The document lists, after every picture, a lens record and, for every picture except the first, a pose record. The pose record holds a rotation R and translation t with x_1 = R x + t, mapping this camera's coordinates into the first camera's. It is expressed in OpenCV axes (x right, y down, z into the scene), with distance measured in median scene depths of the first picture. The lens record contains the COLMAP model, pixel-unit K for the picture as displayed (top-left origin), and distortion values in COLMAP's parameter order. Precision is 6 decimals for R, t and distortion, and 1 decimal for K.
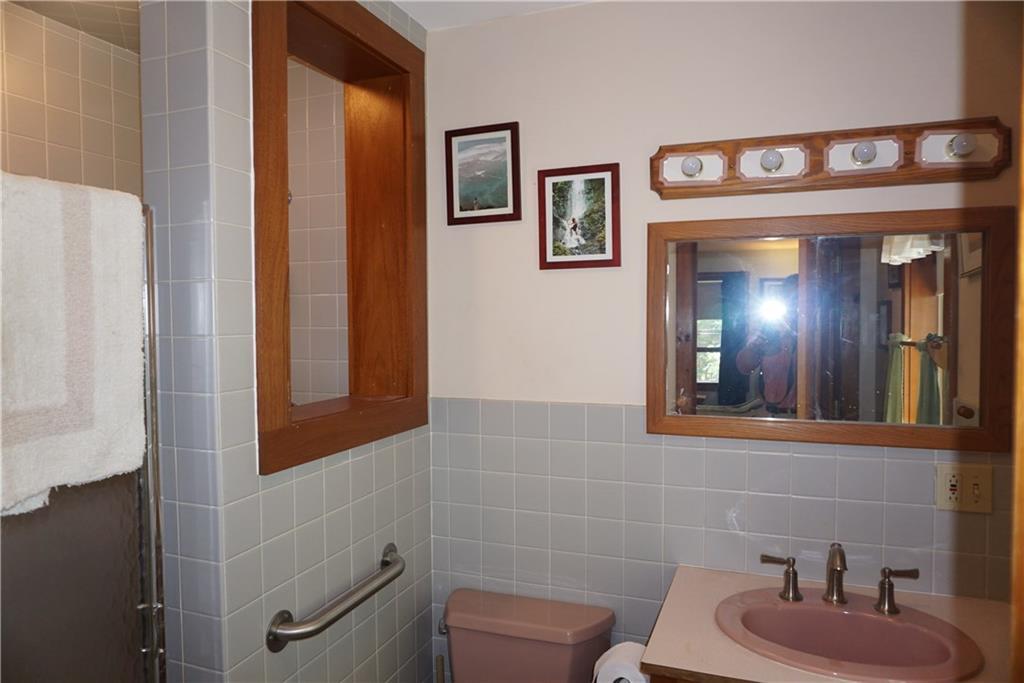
lens RADIAL K [[687.3, 0, 506.5], [0, 687.3, 342.2], [0, 0, 1]] dist [-0.058049, 0.045001]
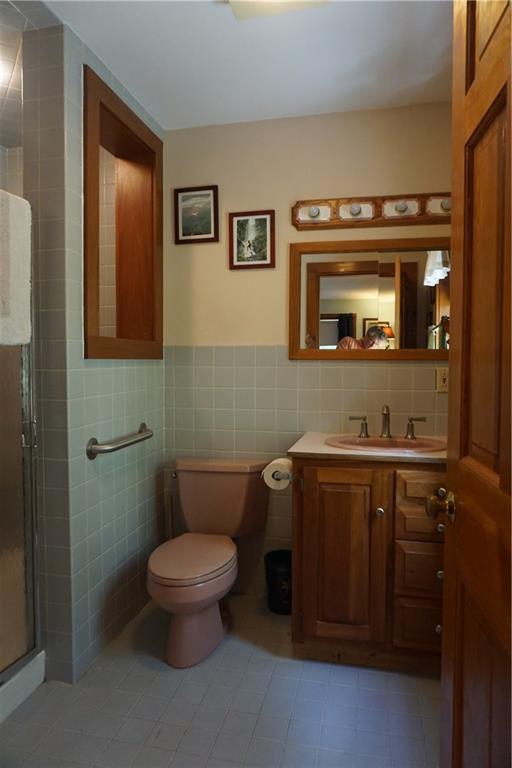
lens RADIAL K [[515.5, 0, 256.0], [0, 515.5, 384.0], [0, 0, 1]] dist [-0.058049, 0.045001]
pose [[0.988941, 0.002442, 0.148288, -0.080707], [-0.003030, 0.999988, 0.003741, 0.186683], [-0.148277, -0.004149, 0.988937, -0.321463]]
